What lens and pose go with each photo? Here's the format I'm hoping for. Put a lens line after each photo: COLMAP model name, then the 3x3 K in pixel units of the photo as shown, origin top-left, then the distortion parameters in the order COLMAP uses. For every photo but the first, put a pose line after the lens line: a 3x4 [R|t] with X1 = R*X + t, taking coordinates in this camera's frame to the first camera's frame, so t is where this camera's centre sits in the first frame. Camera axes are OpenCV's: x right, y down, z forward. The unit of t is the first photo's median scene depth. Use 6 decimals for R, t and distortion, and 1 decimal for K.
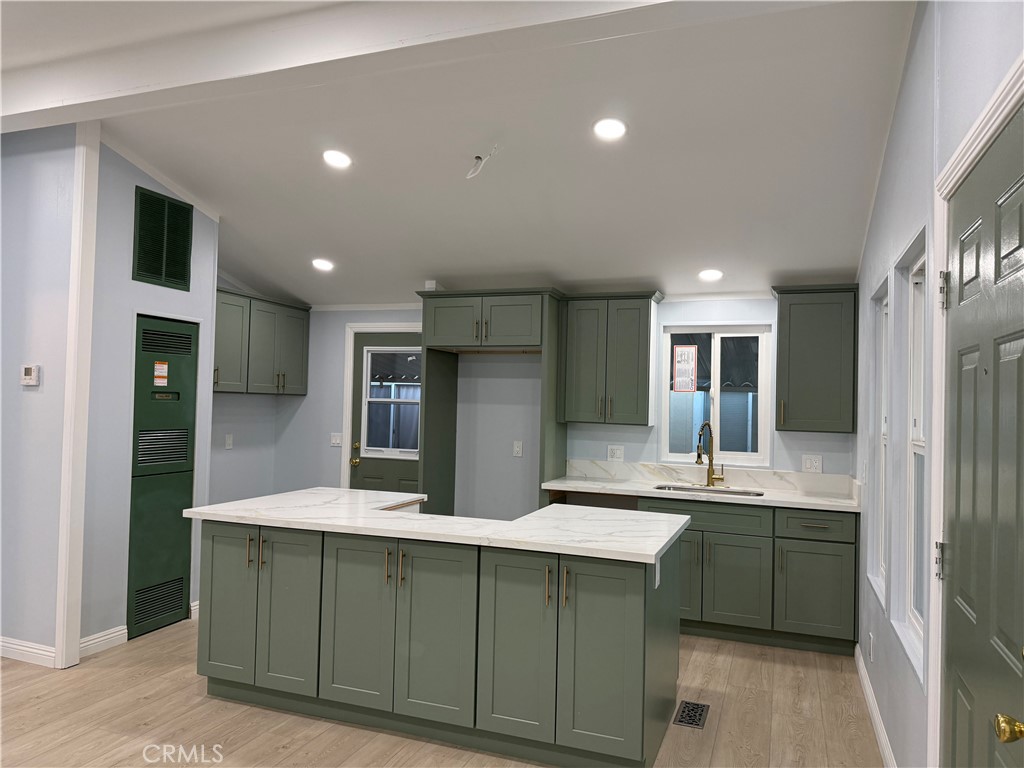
lens RADIAL K [[725.6, 0, 511.0], [0, 725.6, 387.8], [0, 0, 1]] dist [0.068159, -0.086031]
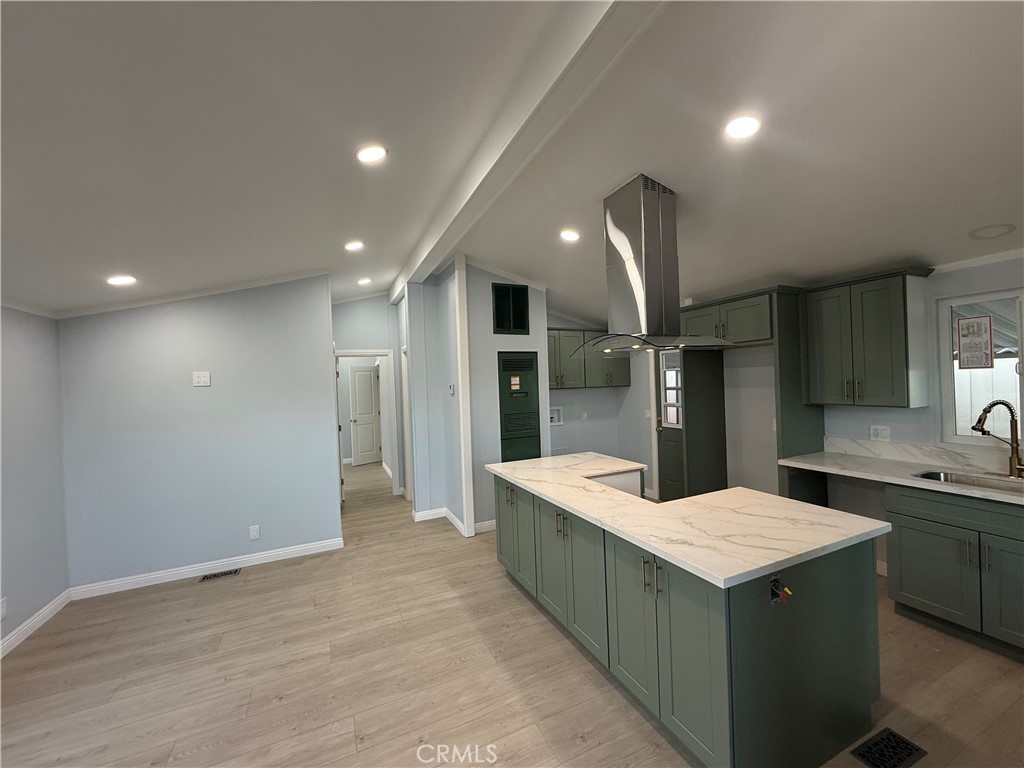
lens RADIAL K [[408.3, 0, 510.6], [0, 408.3, 384.6], [0, 0, 1]] dist [-0.001241, 0.000217]
pose [[0.704318, -0.046996, -0.708327, 0.228675], [0.069084, 0.997608, 0.002503, -0.017878], [0.706515, -0.050697, 0.705880, 0.282862]]
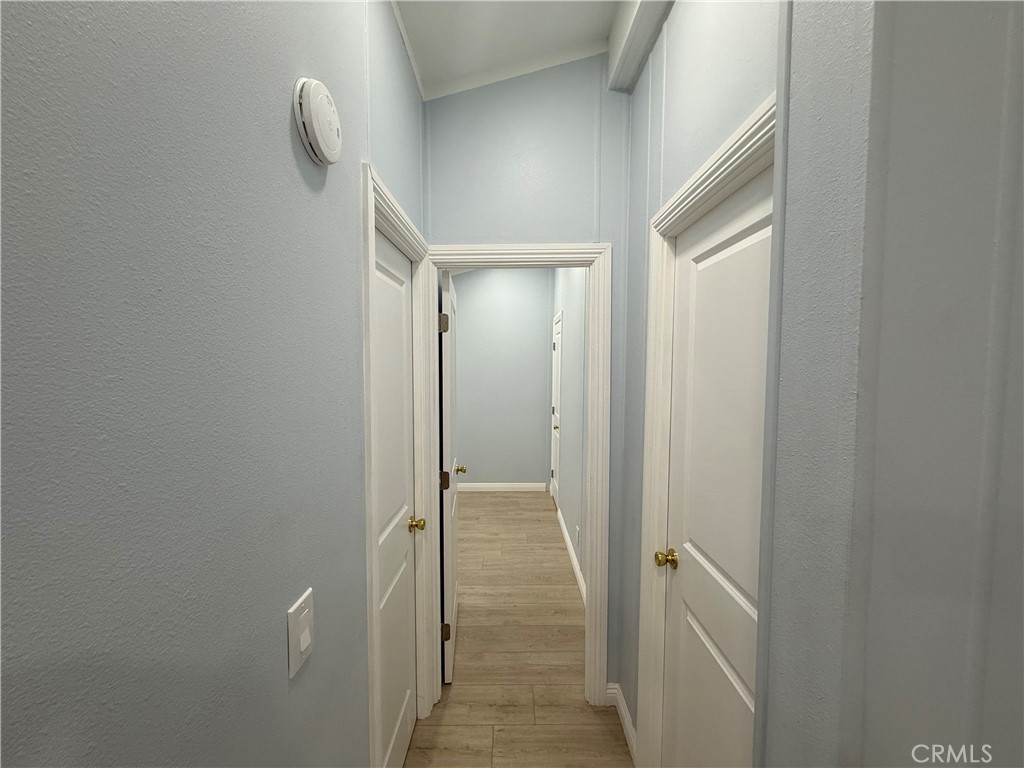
lens RADIAL K [[408.3, 0, 510.6], [0, 408.3, 384.6], [0, 0, 1]] dist [-0.001241, 0.000217]
pose [[0.353084, 0.025451, -0.935246, -0.630322], [0.025574, 0.998994, 0.036840, -0.034348], [0.935242, -0.036926, 0.352078, 0.717147]]
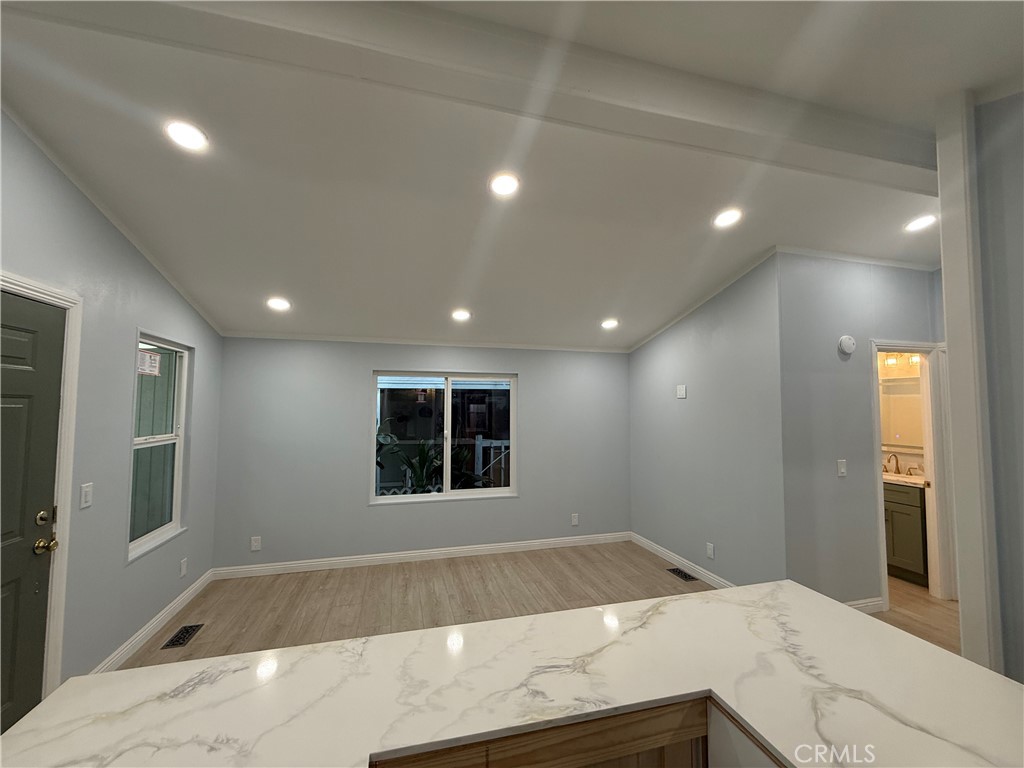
lens RADIAL K [[408.3, 0, 510.6], [0, 408.3, 384.6], [0, 0, 1]] dist [-0.001241, 0.000217]
pose [[-0.810328, -0.057524, -0.583146, 0.062706], [-0.011775, 0.996567, -0.081944, -0.006539], [0.585858, -0.059535, -0.808224, 0.930071]]
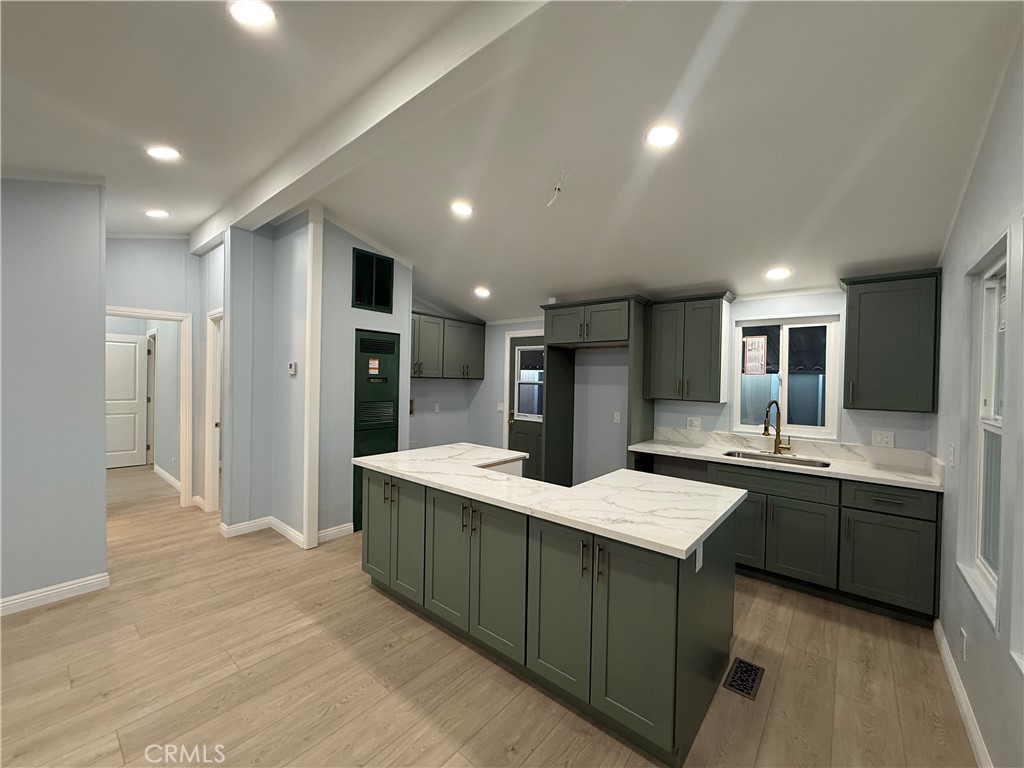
lens RADIAL K [[408.3, 0, 510.6], [0, 408.3, 384.6], [0, 0, 1]] dist [-0.001241, 0.000217]
pose [[0.943571, -0.001765, -0.331164, 0.095434], [0.010336, 0.999656, 0.024123, 0.002148], [0.331008, -0.026184, 0.943265, 0.264997]]
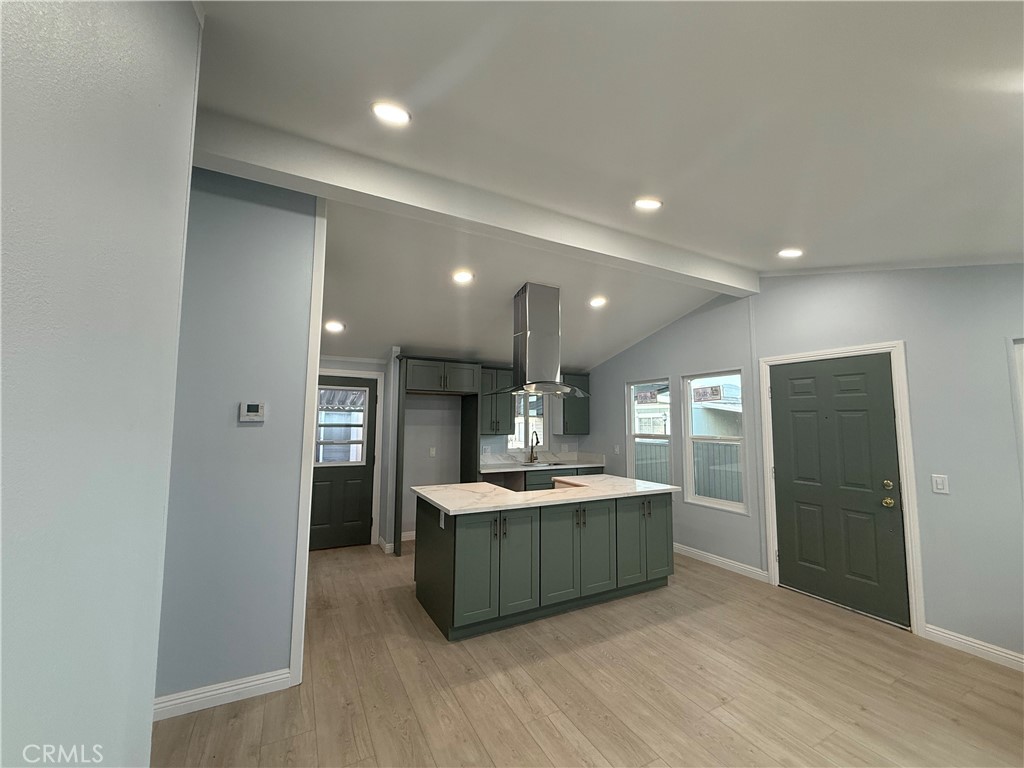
lens RADIAL K [[408.3, 0, 510.6], [0, 408.3, 384.6], [0, 0, 1]] dist [-0.001241, 0.000217]
pose [[0.660911, 0.049285, 0.748844, -0.749953], [-0.007296, 0.998216, -0.059258, -0.021220], [-0.750429, 0.033701, 0.660092, 0.302962]]
